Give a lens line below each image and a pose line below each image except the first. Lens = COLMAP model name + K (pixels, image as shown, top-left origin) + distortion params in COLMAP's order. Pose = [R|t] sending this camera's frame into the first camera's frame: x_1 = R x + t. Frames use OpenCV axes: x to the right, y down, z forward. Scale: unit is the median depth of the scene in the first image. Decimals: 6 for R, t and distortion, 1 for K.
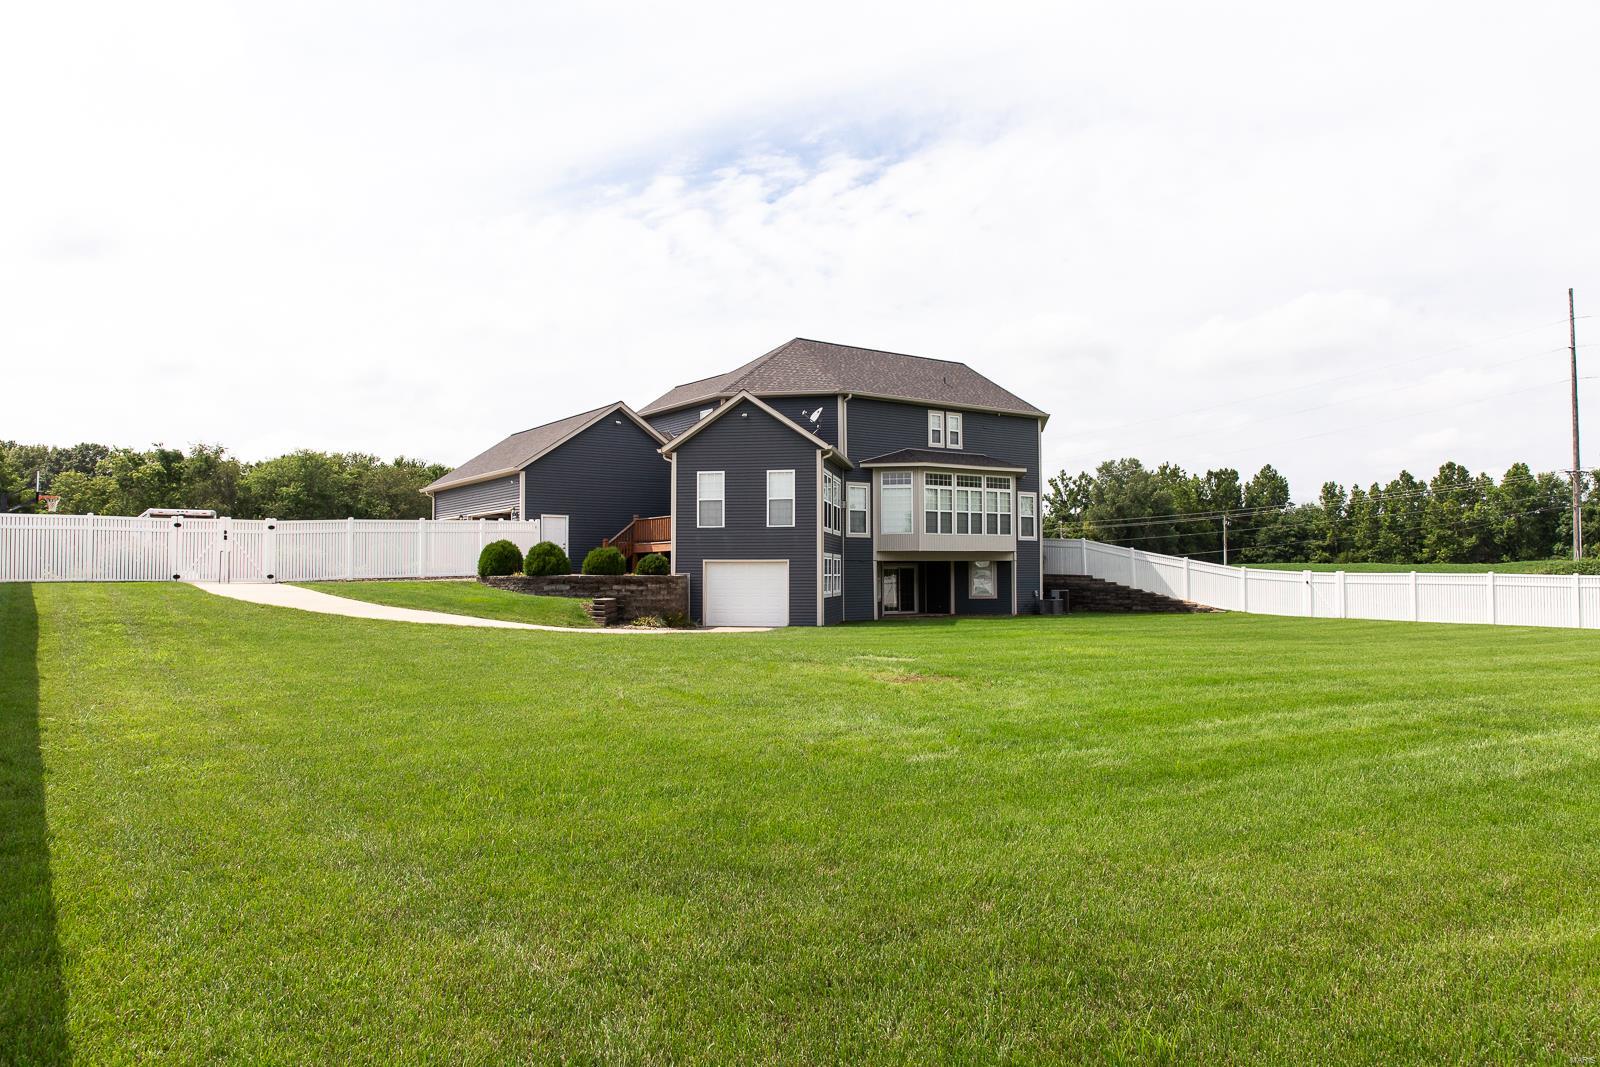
lens RADIAL K [[1070.3, 0, 801.6], [0, 1070.3, 541.6], [0, 0, 1]] dist [0.011282, -0.006307]
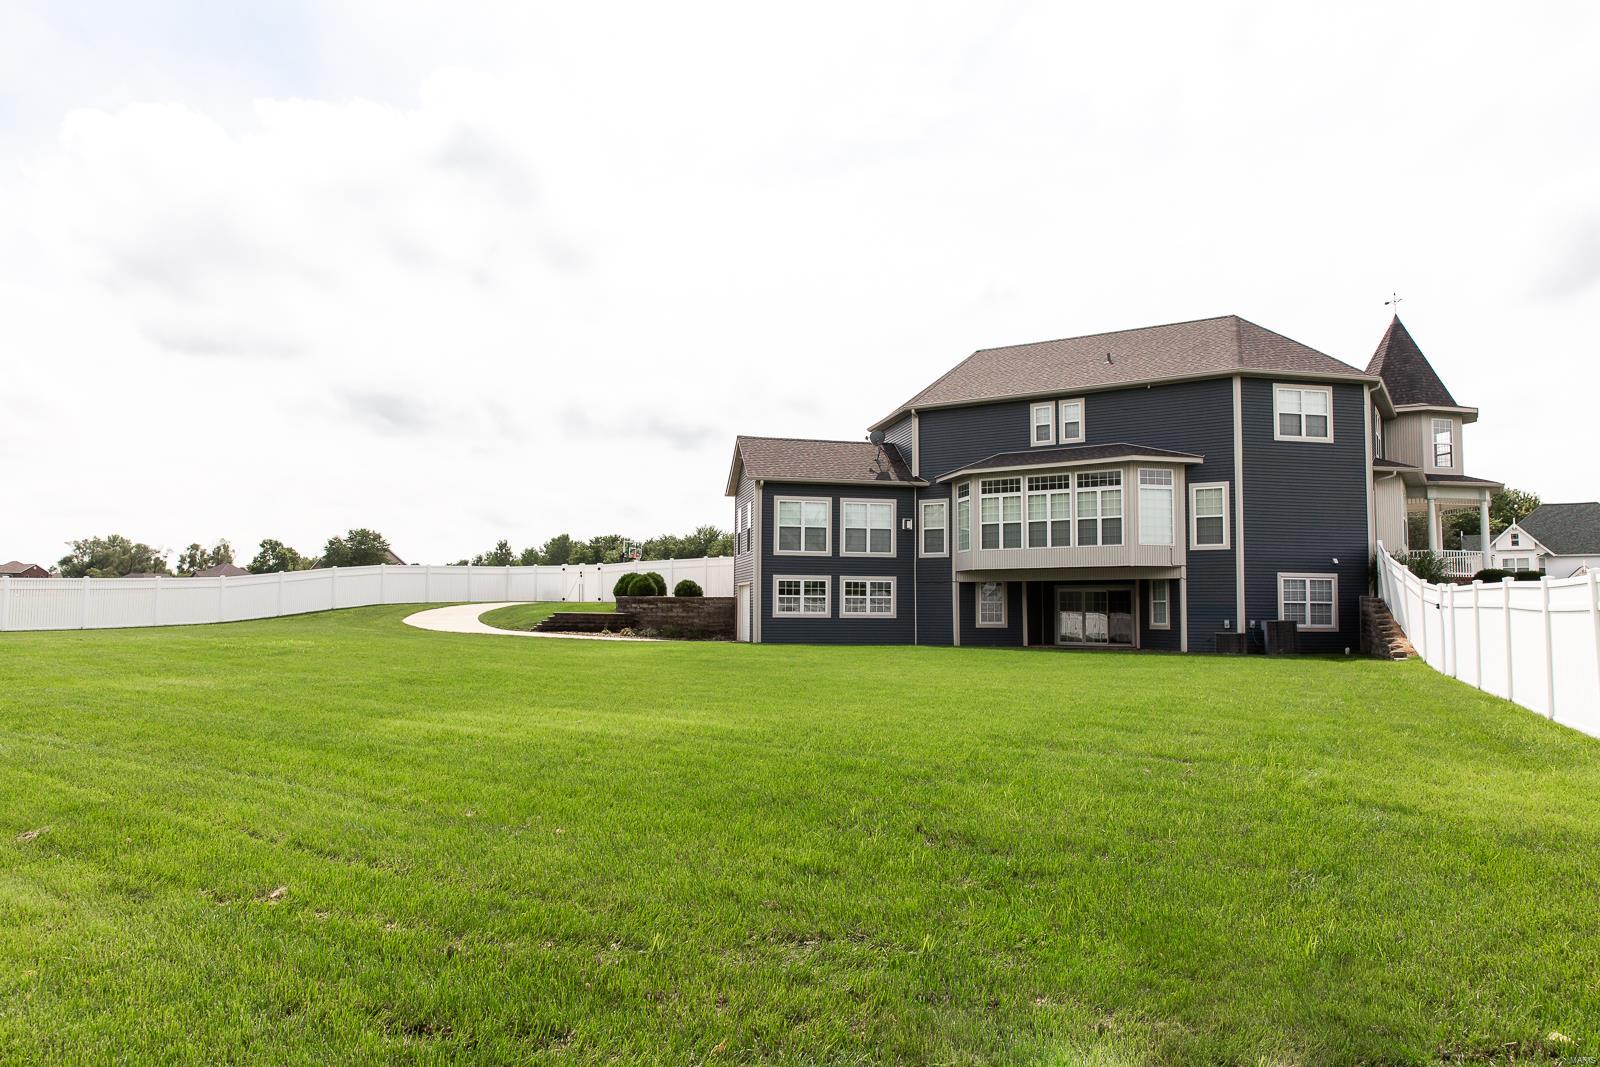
lens RADIAL K [[1070.3, 0, 805.1], [0, 1070.3, 532.7], [0, 0, 1]] dist [0.011282, -0.006307]
pose [[0.371318, -0.064314, -0.926276, 0.849440], [0.020481, 0.997923, -0.061079, 0.028360], [0.928280, 0.003709, 0.371864, 0.523227]]
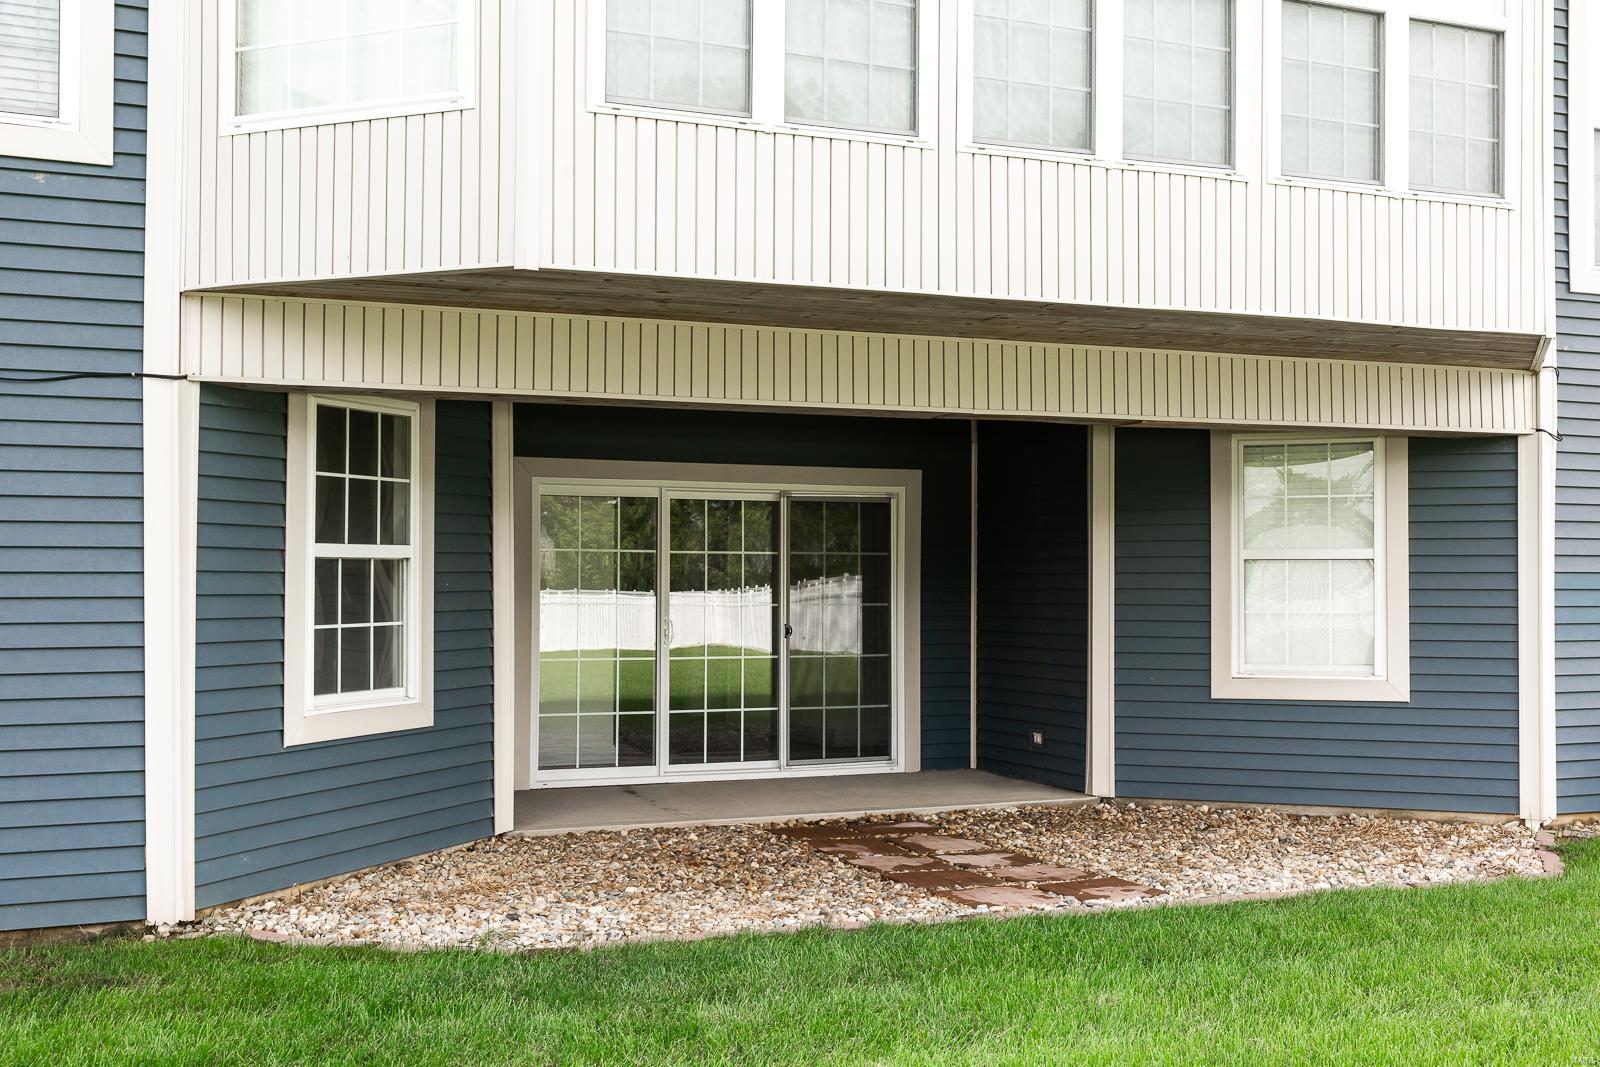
lens RADIAL K [[1796.6, 0, 803.9], [0, 1796.6, 539.1], [0, 0, 1]] dist [0.001312, 0.000000]
pose [[0.982655, 0.001821, -0.185436, 0.159421], [0.000370, 0.999930, 0.011784, 0.031199], [0.185445, -0.011648, 0.982586, 0.811185]]
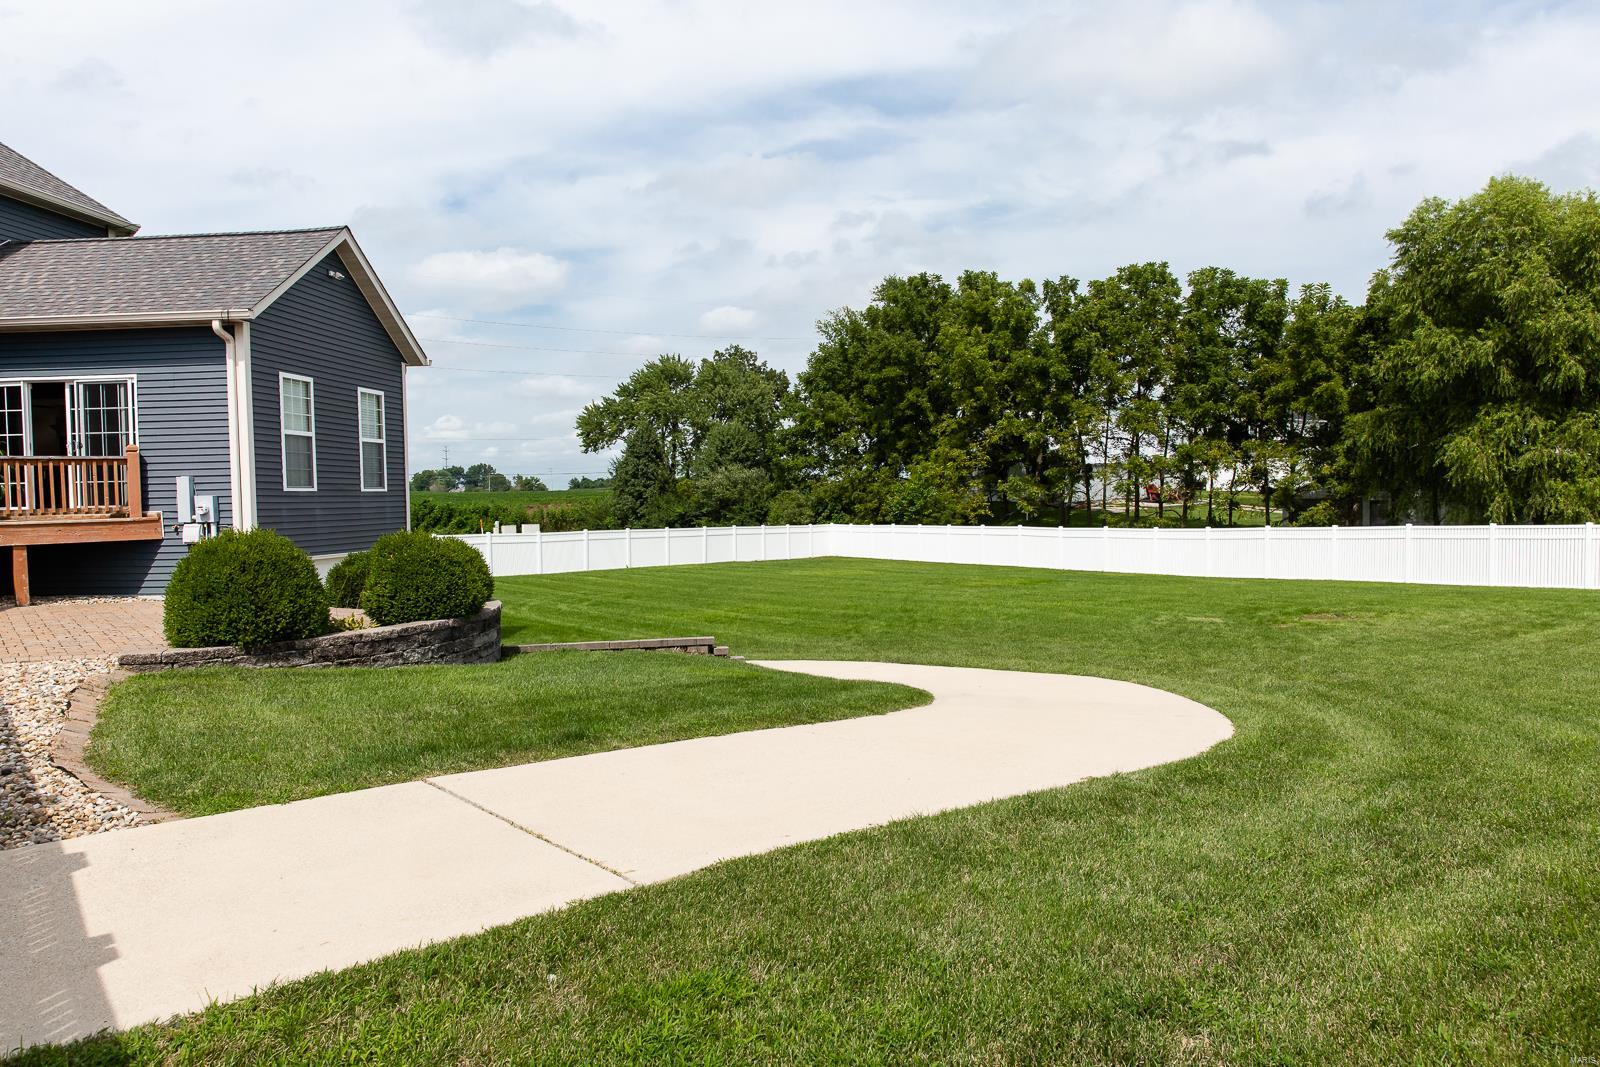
lens RADIAL K [[1070.3, 0, 799.0], [0, 1070.3, 534.3], [0, 0, 1]] dist [0.011282, -0.006307]
pose [[-0.090388, -0.033150, 0.995355, -0.496200], [-0.019977, 0.999305, 0.031468, -0.011058], [-0.995706, -0.017040, -0.090987, 0.675915]]
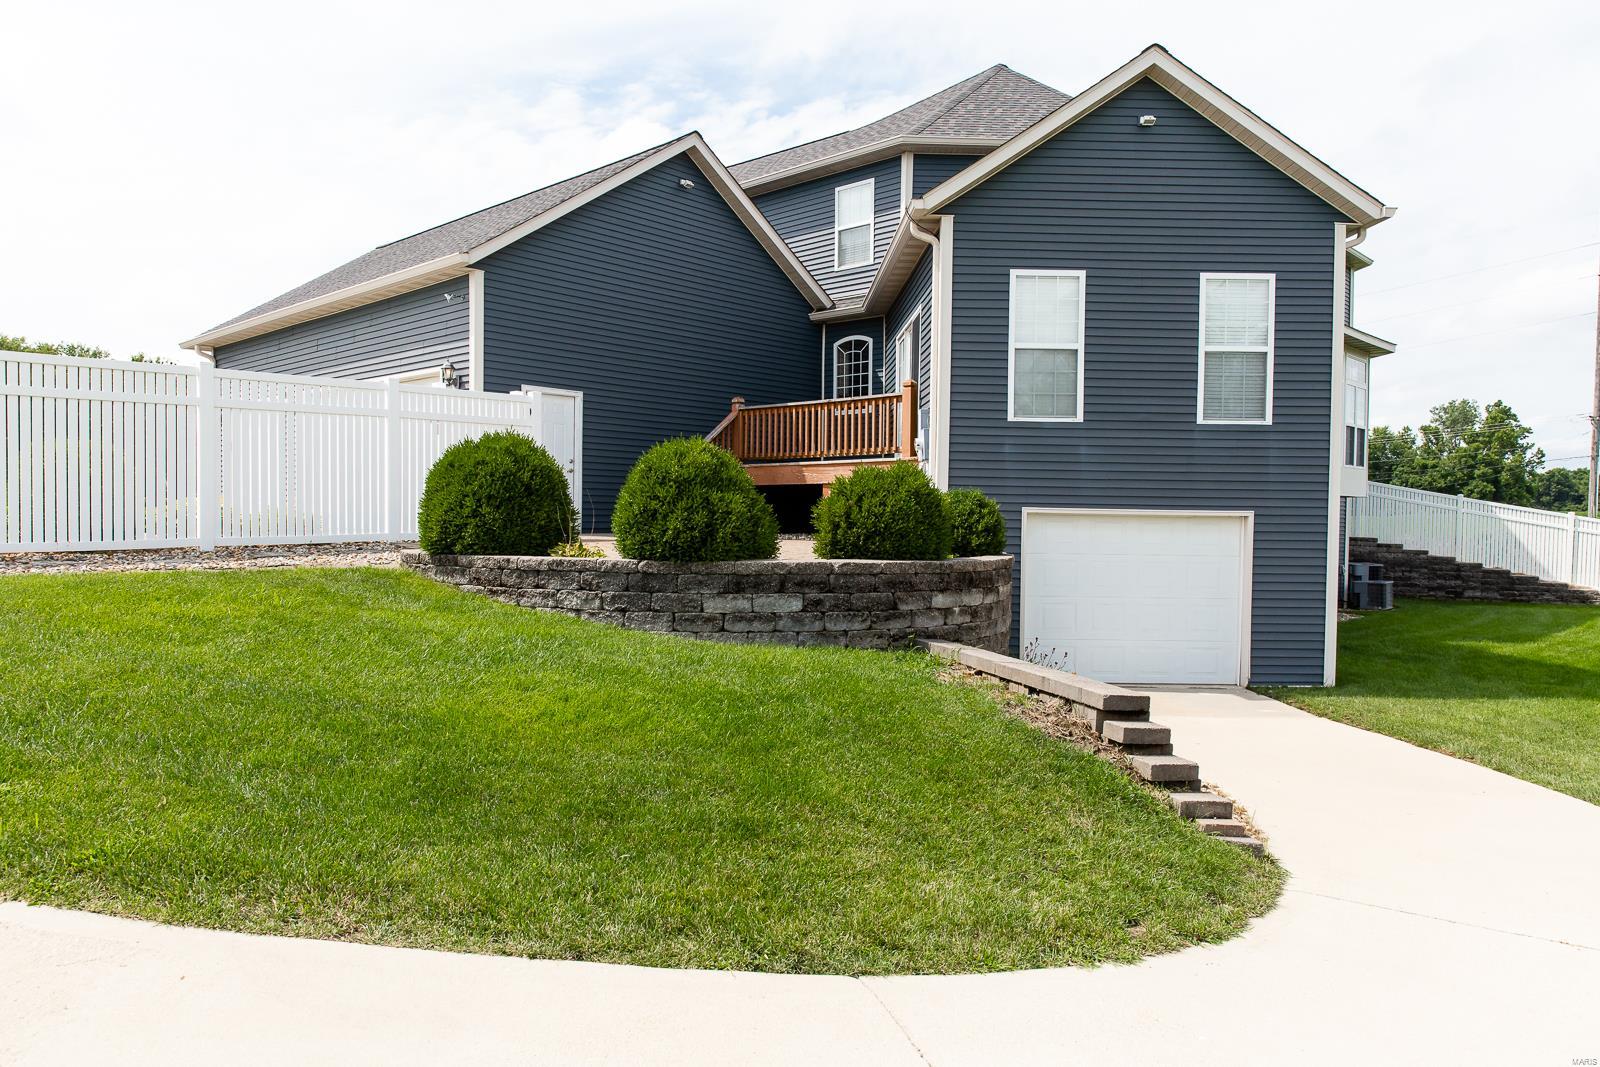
lens RADIAL K [[1070.3, 0, 801.5], [0, 1070.3, 509.3], [0, 0, 1]] dist [0.011282, -0.006307]
pose [[0.980925, 0.017199, 0.193623, -0.198990], [-0.022448, 0.999437, 0.024946, 0.008426], [-0.193085, -0.028817, 0.980759, 0.536783]]
